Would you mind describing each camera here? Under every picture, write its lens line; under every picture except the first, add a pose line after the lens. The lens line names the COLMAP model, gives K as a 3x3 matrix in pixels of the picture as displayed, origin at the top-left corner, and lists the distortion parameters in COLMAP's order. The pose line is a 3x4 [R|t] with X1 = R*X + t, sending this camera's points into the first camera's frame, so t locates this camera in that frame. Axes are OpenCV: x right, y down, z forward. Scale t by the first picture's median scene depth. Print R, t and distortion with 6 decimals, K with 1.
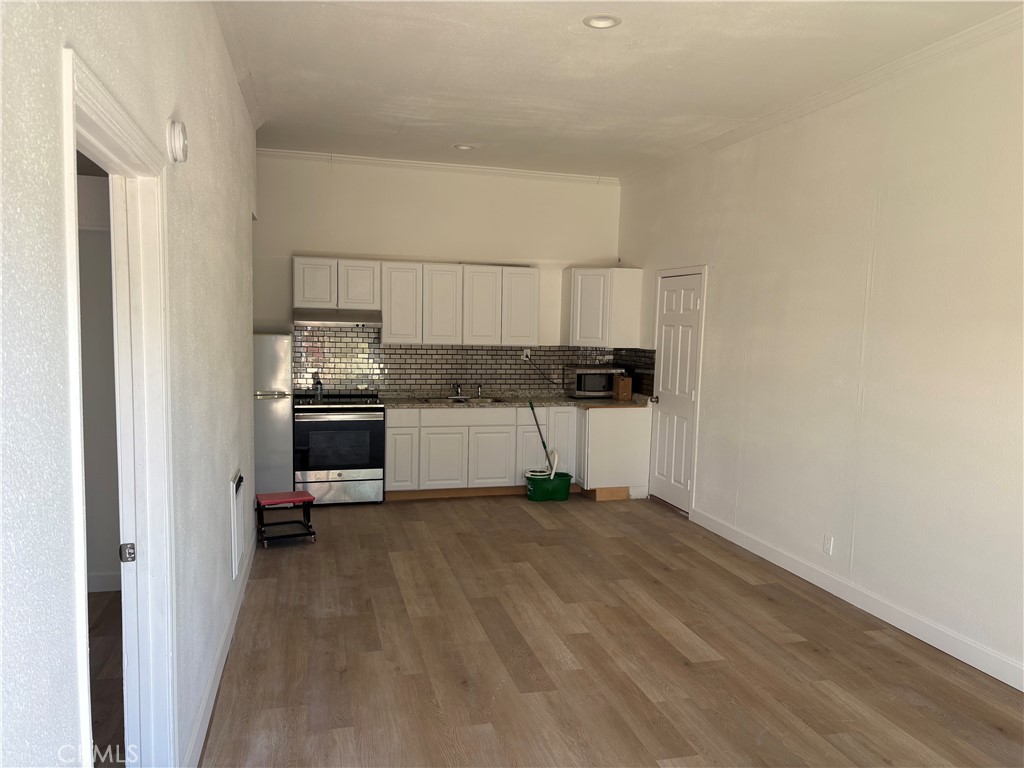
lens RADIAL K [[771.7, 0, 514.1], [0, 771.7, 399.9], [0, 0, 1]] dist [0.048559, -0.002125]
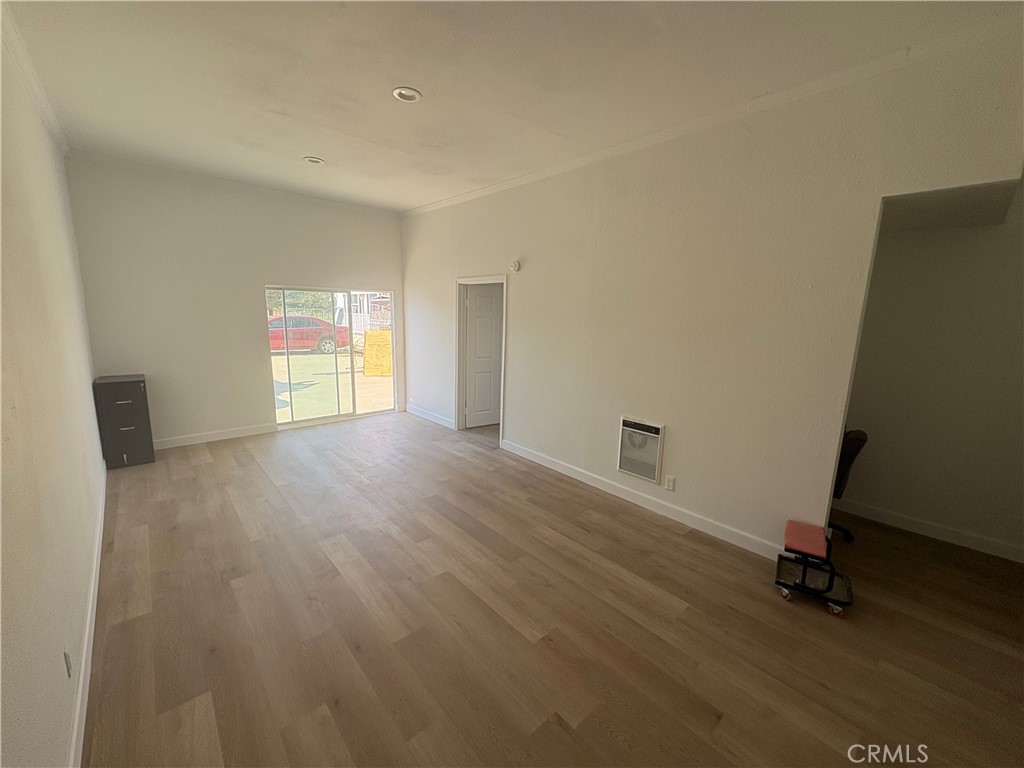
lens RADIAL K [[407.2, 0, 512.0], [0, 407.2, 384.0], [0, 0, 1]] dist [0.001625, -0.000290]
pose [[-0.887739, 0.038173, -0.458761, 0.177069], [-0.089769, 0.963070, 0.253846, -0.112037], [0.451509, 0.266532, -0.851528, 1.072762]]
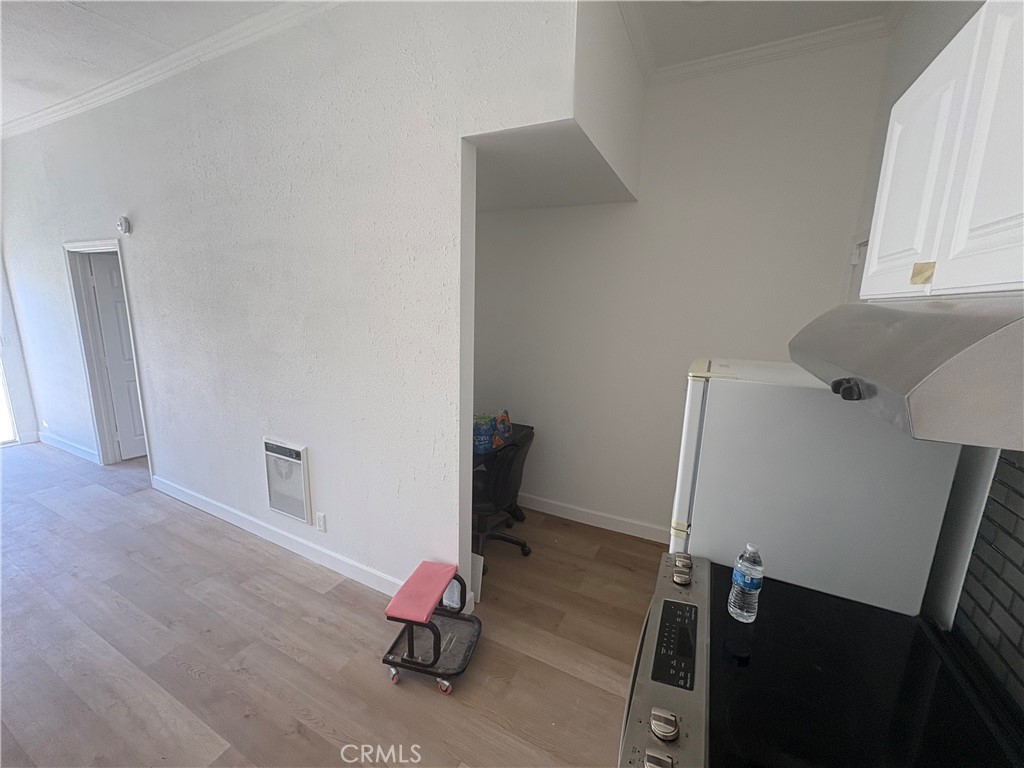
lens RADIAL K [[407.2, 0, 512.0], [0, 407.2, 384.0], [0, 0, 1]] dist [0.001625, -0.000290]
pose [[-0.660241, 0.106991, -0.743394, -0.093879], [-0.118877, 0.962437, 0.244096, -0.122374], [0.741586, 0.249535, -0.622722, 1.103760]]
